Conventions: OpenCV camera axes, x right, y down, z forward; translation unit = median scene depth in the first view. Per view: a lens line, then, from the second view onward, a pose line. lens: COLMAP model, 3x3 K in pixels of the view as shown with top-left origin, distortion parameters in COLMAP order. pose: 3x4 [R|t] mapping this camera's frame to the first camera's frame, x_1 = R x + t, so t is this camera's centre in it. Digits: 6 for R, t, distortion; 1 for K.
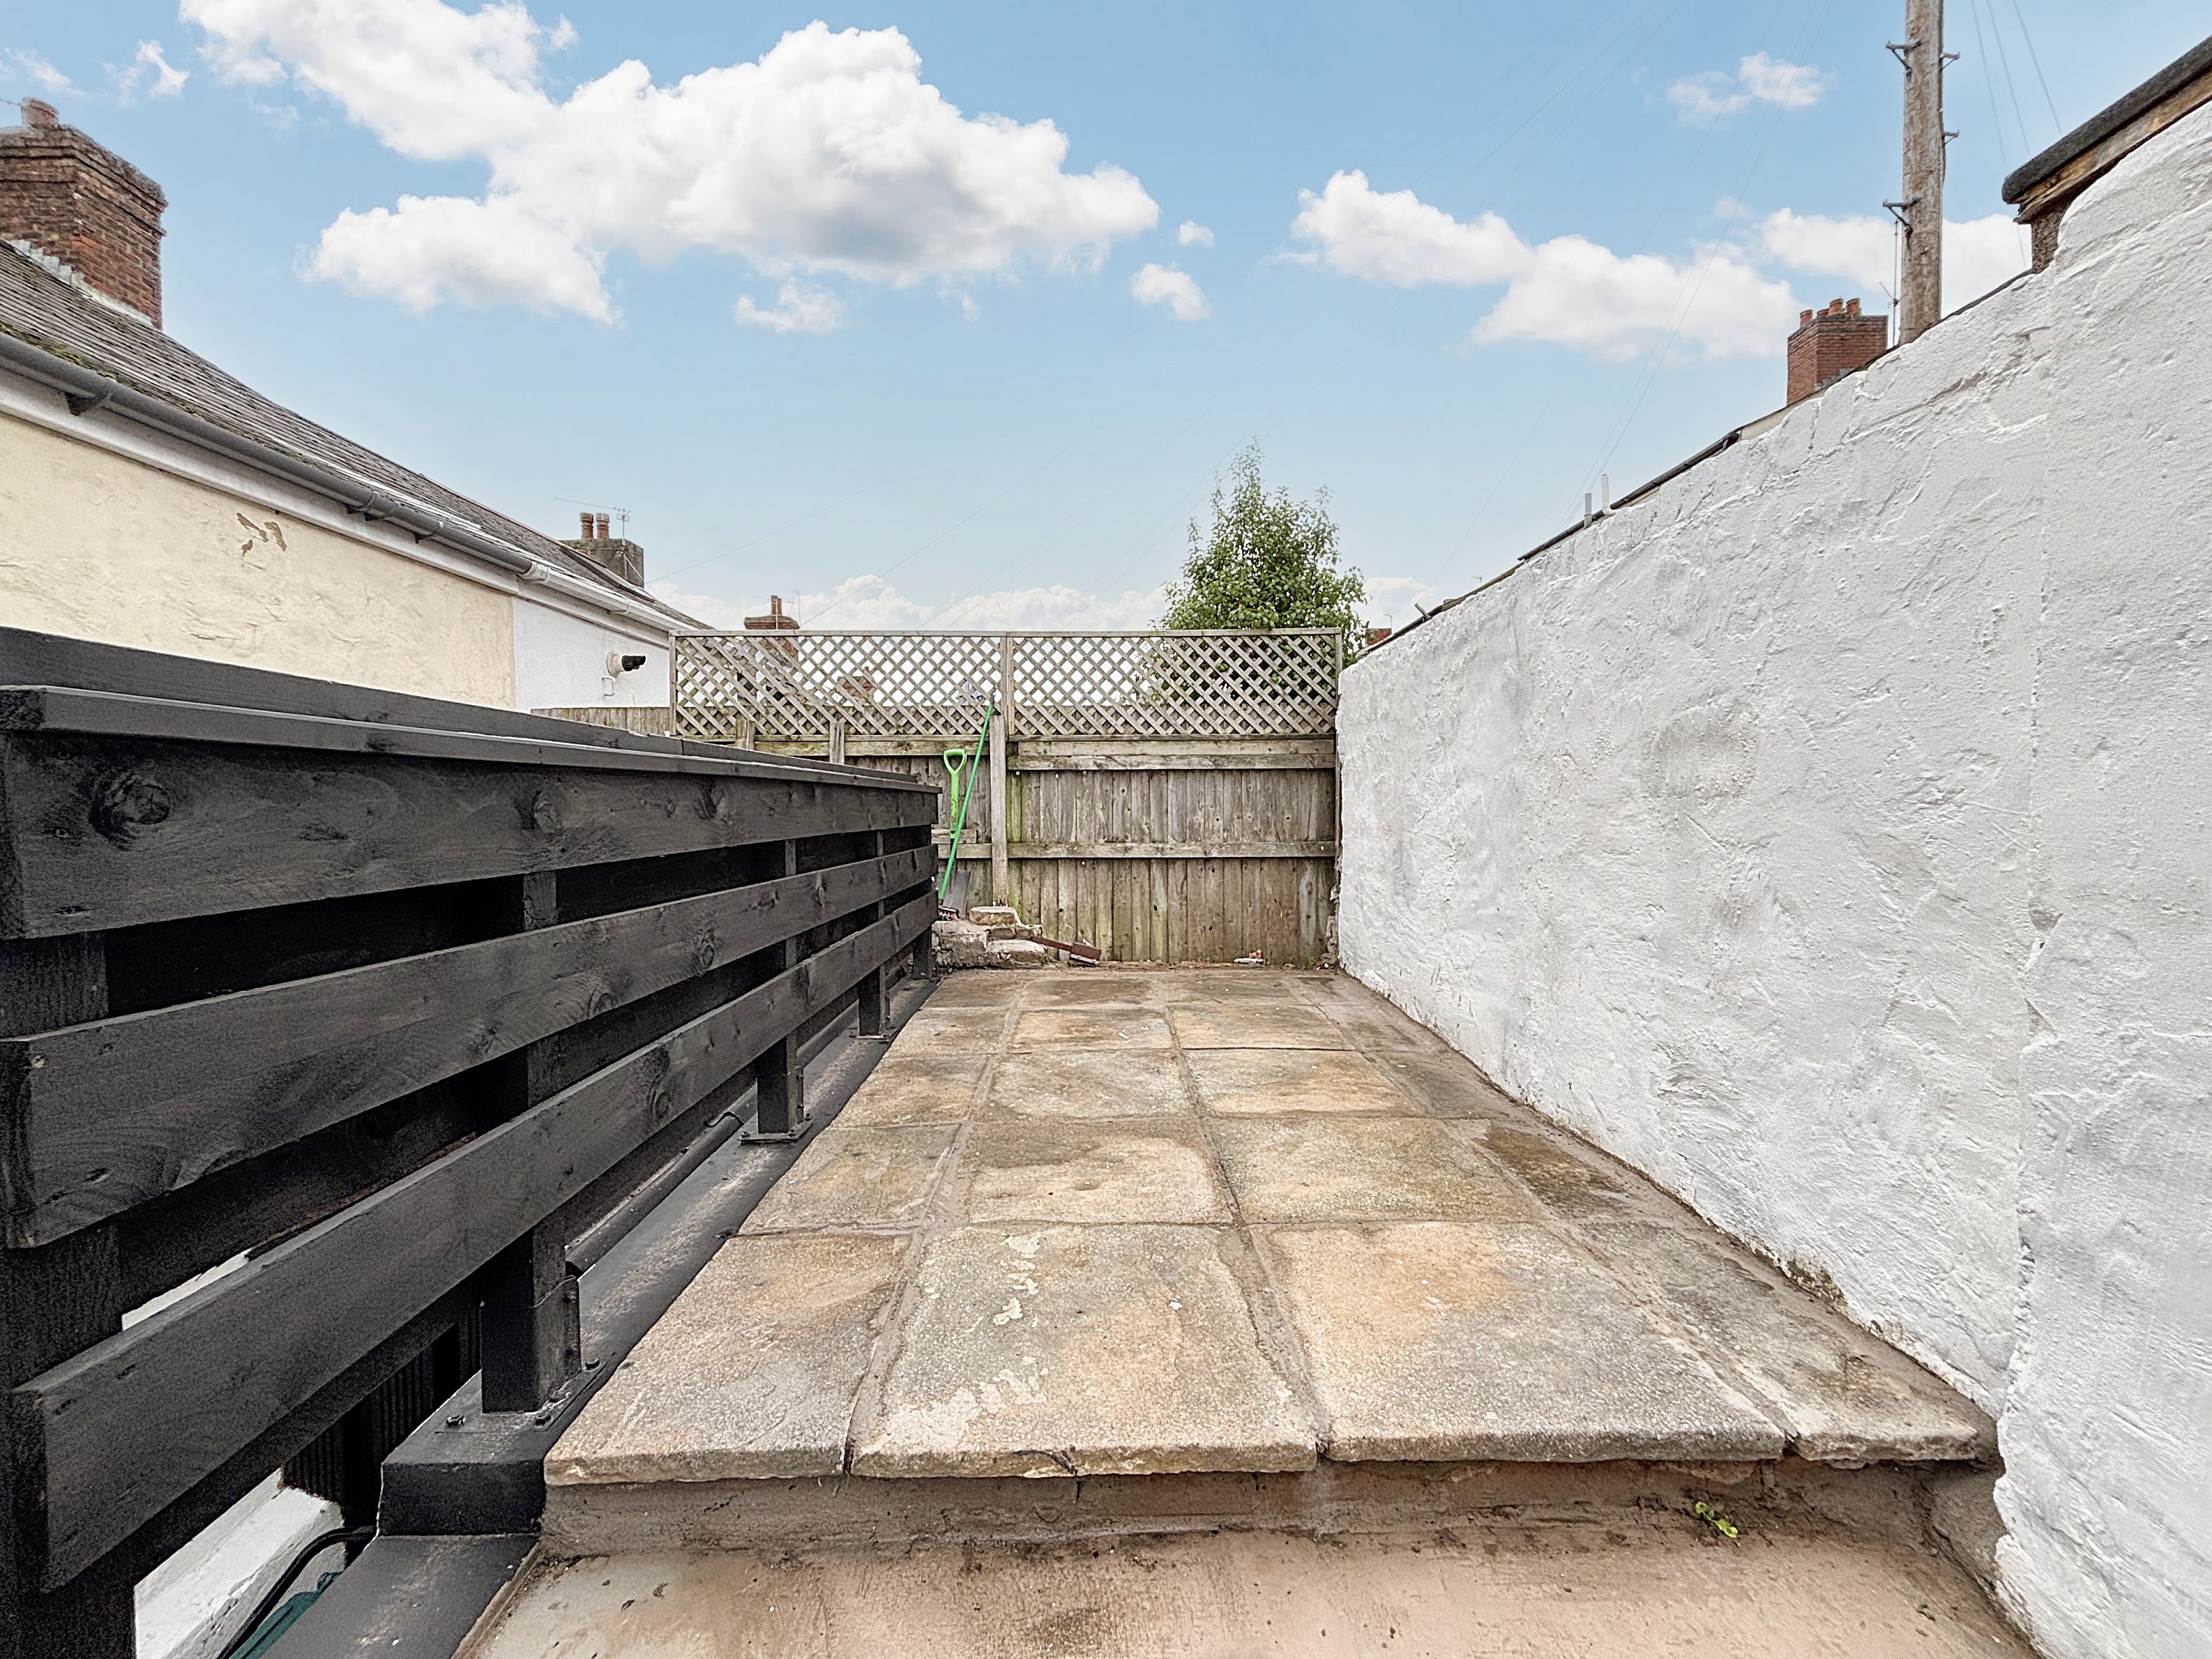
lens RADIAL K [[886.7, 0, 1102.4], [0, 886.7, 829.9], [0, 0, 1]] dist [0.000545, -0.001123]
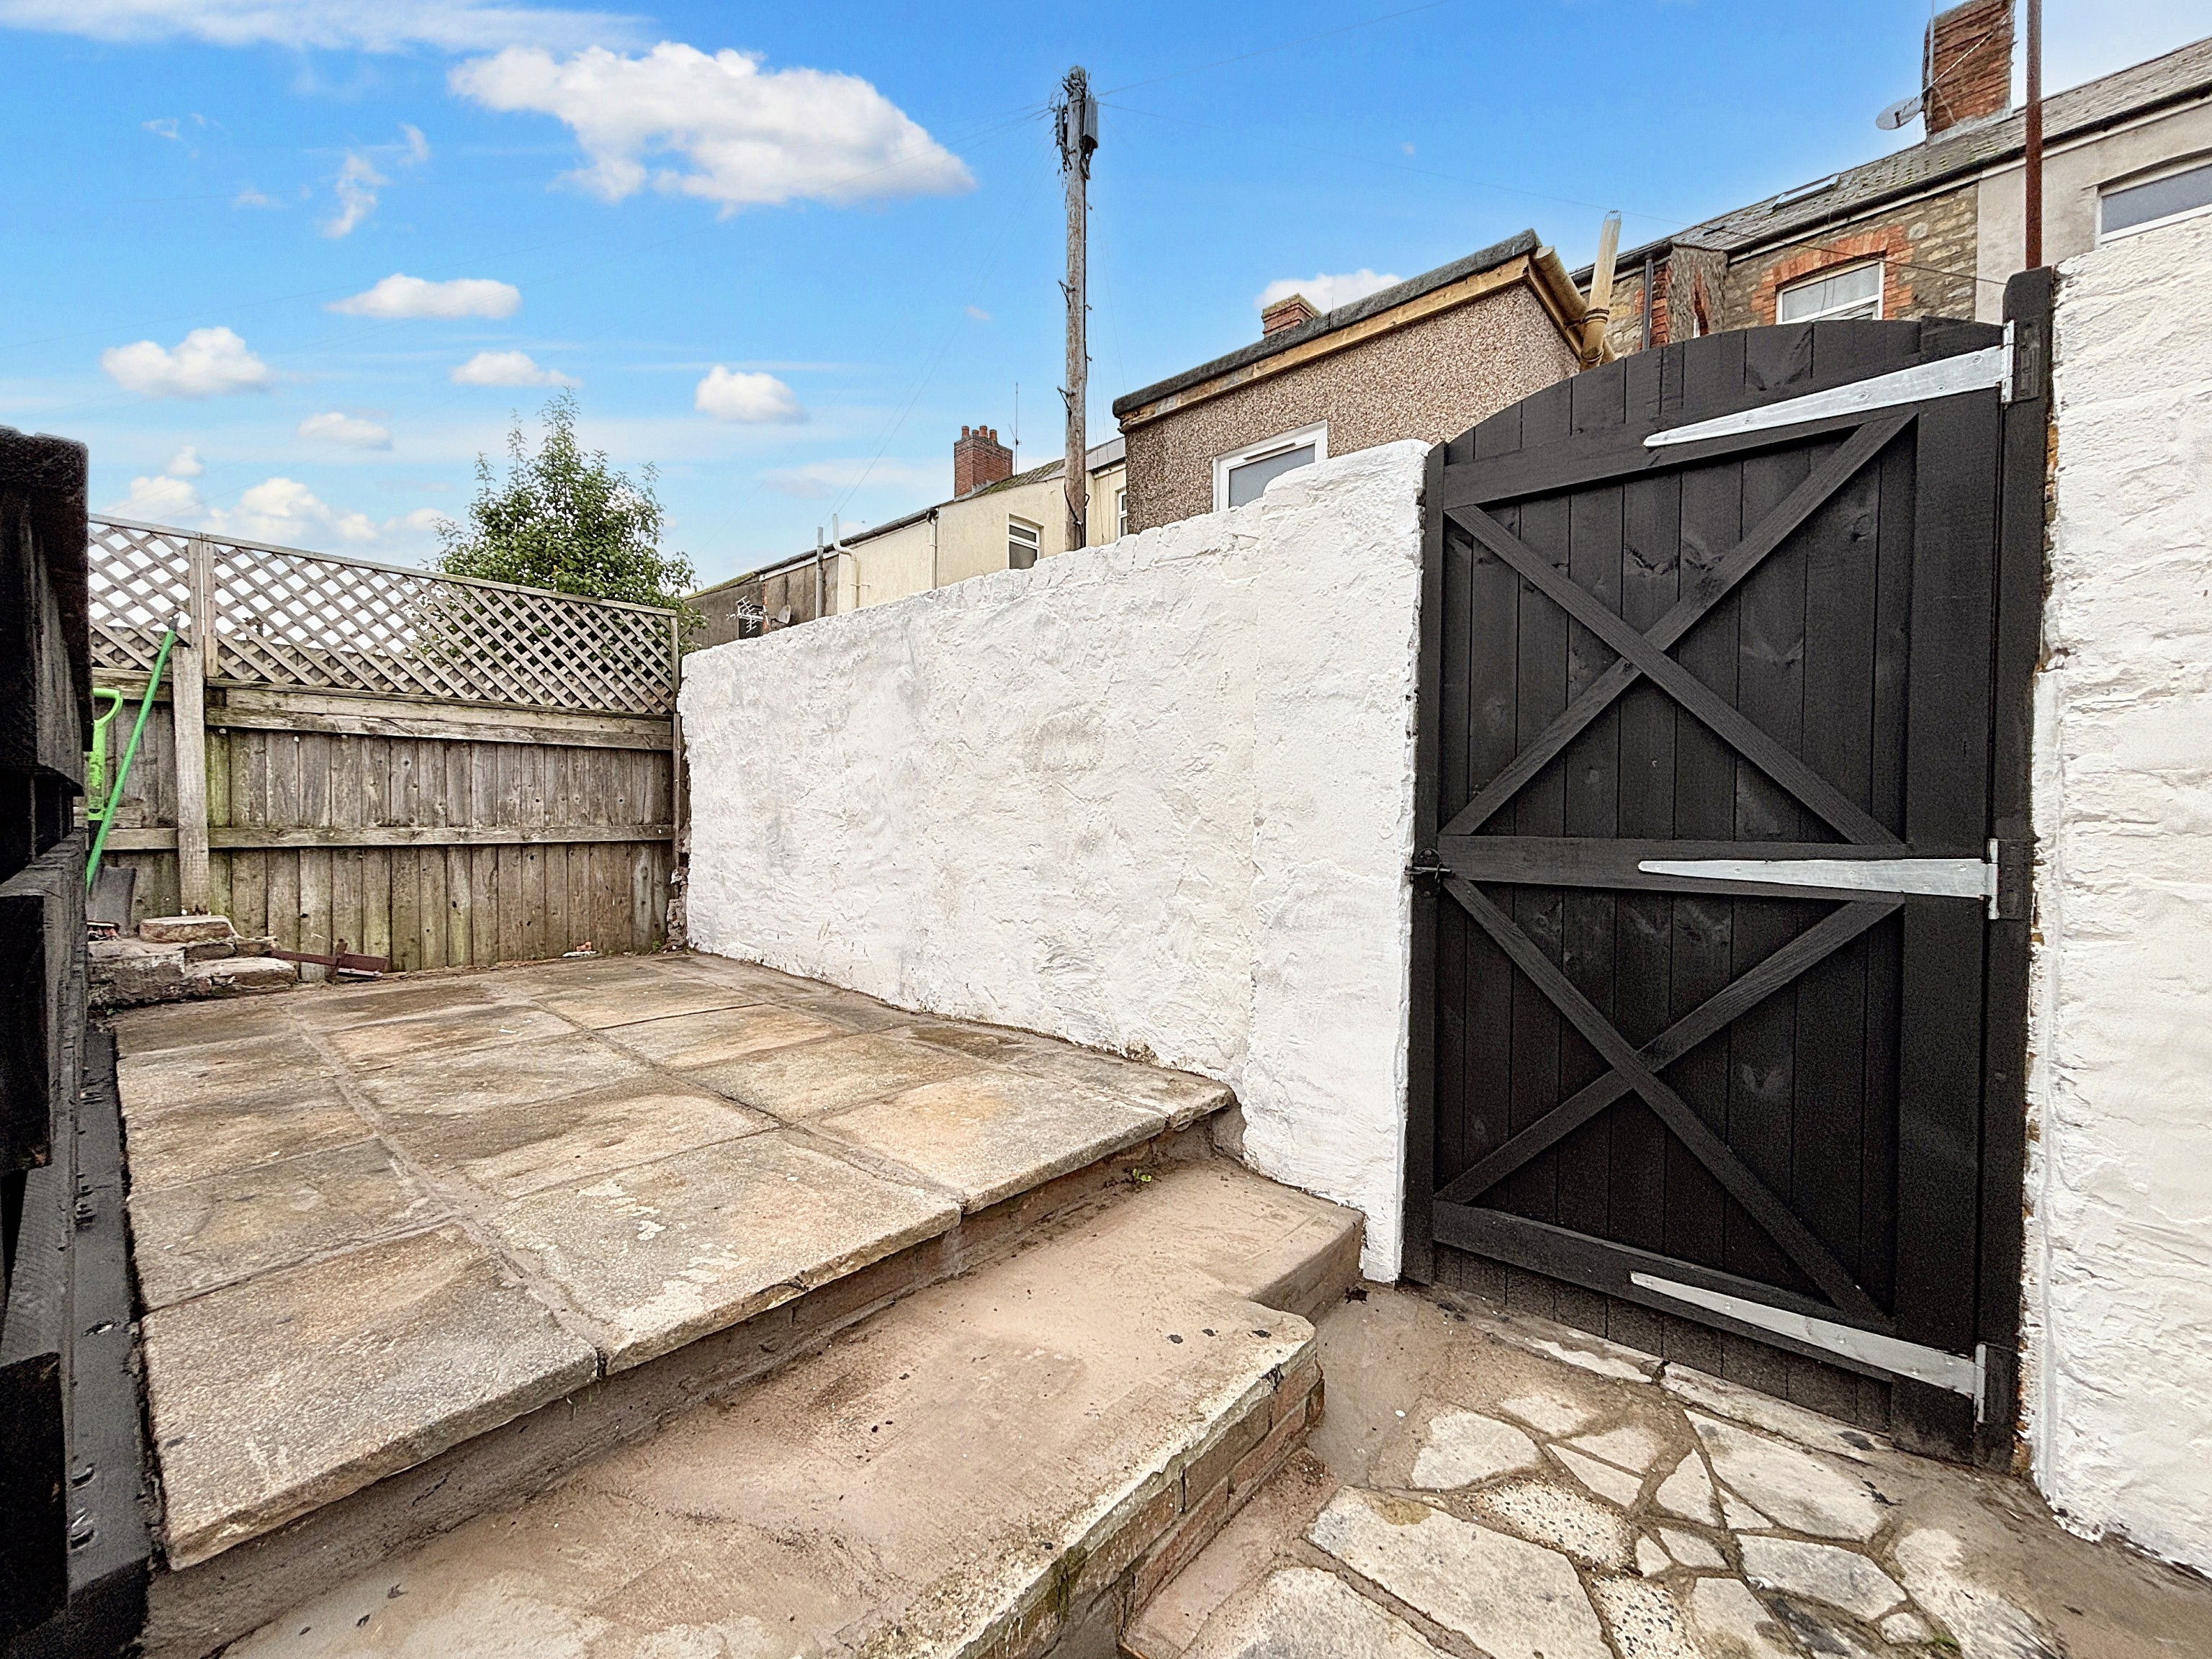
lens RADIAL K [[886.7, 0, 1105.2], [0, 886.7, 829.6], [0, 0, 1]] dist [0.000545, -0.001123]
pose [[0.665932, -0.004350, 0.746000, -0.350379], [0.009225, 0.999955, -0.002403, 0.056999], [-0.745955, 0.008482, 0.665942, -0.058969]]
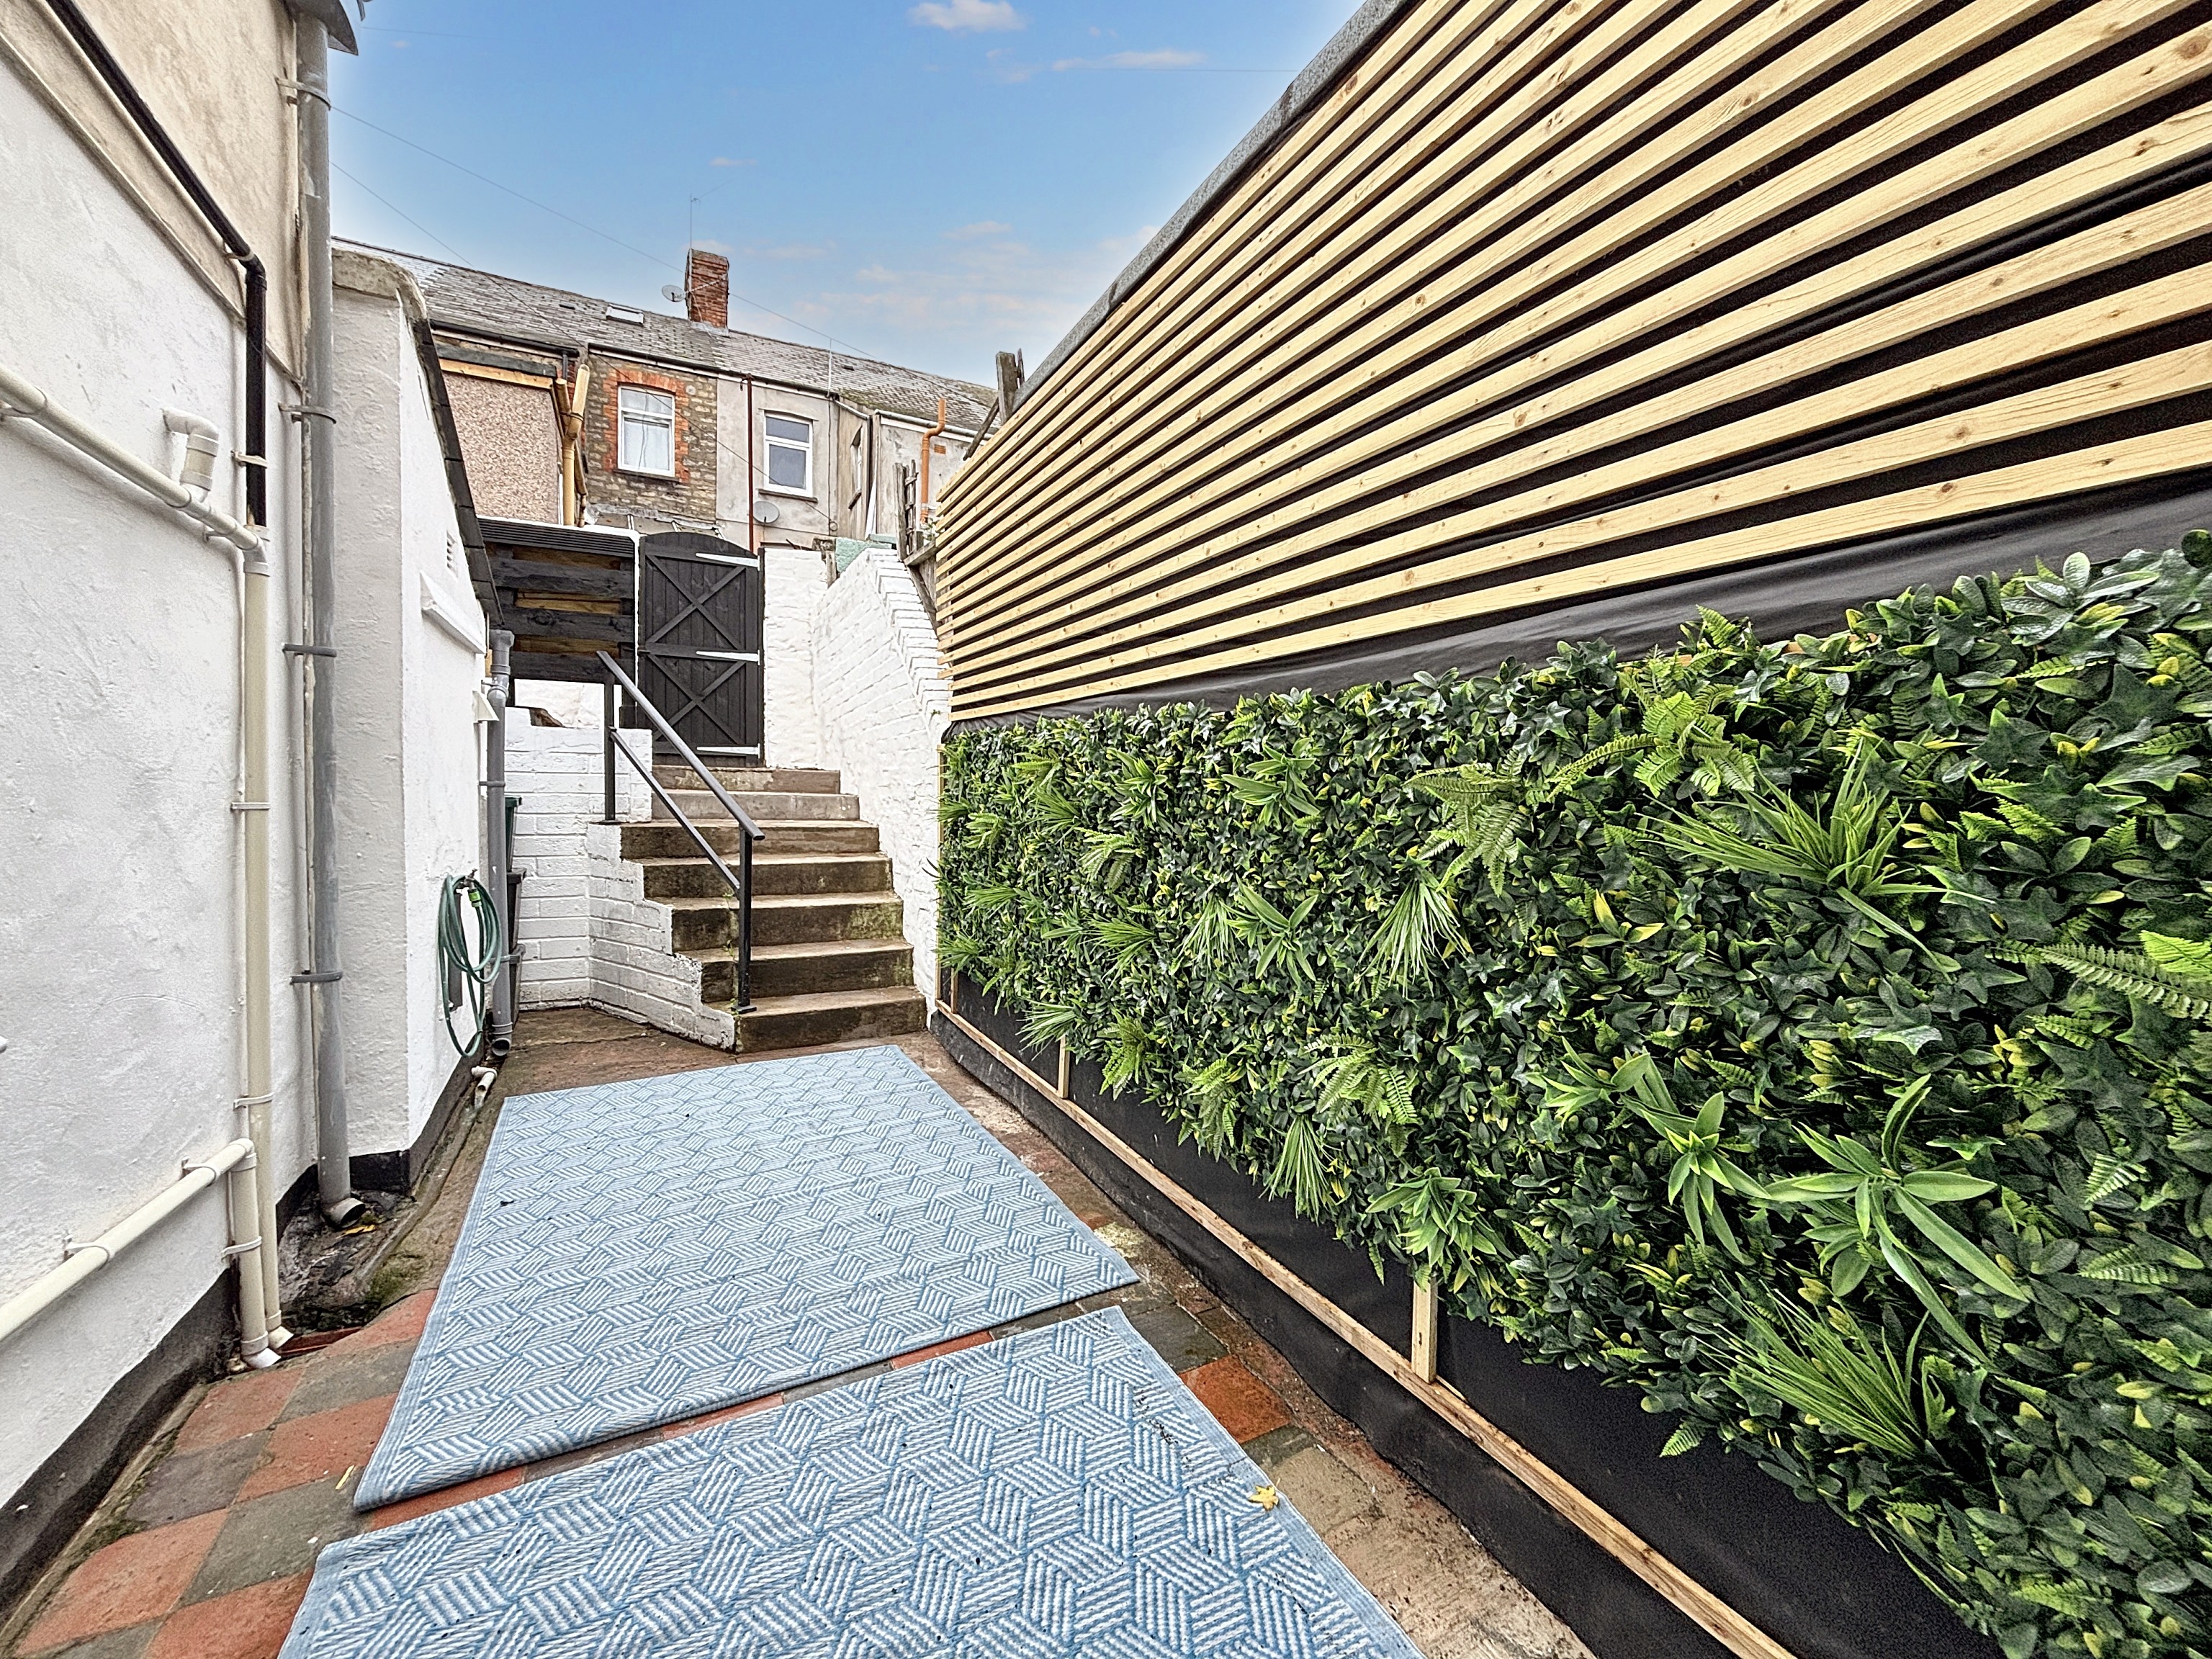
lens RADIAL K [[886.7, 0, 1101.6], [0, 886.7, 823.3], [0, 0, 1]] dist [0.000545, -0.001123]
pose [[-0.457899, -0.037091, 0.888230, -2.701910], [0.006070, 0.998976, 0.044845, 0.503945], [-0.888984, 0.025926, -0.457205, 0.240129]]
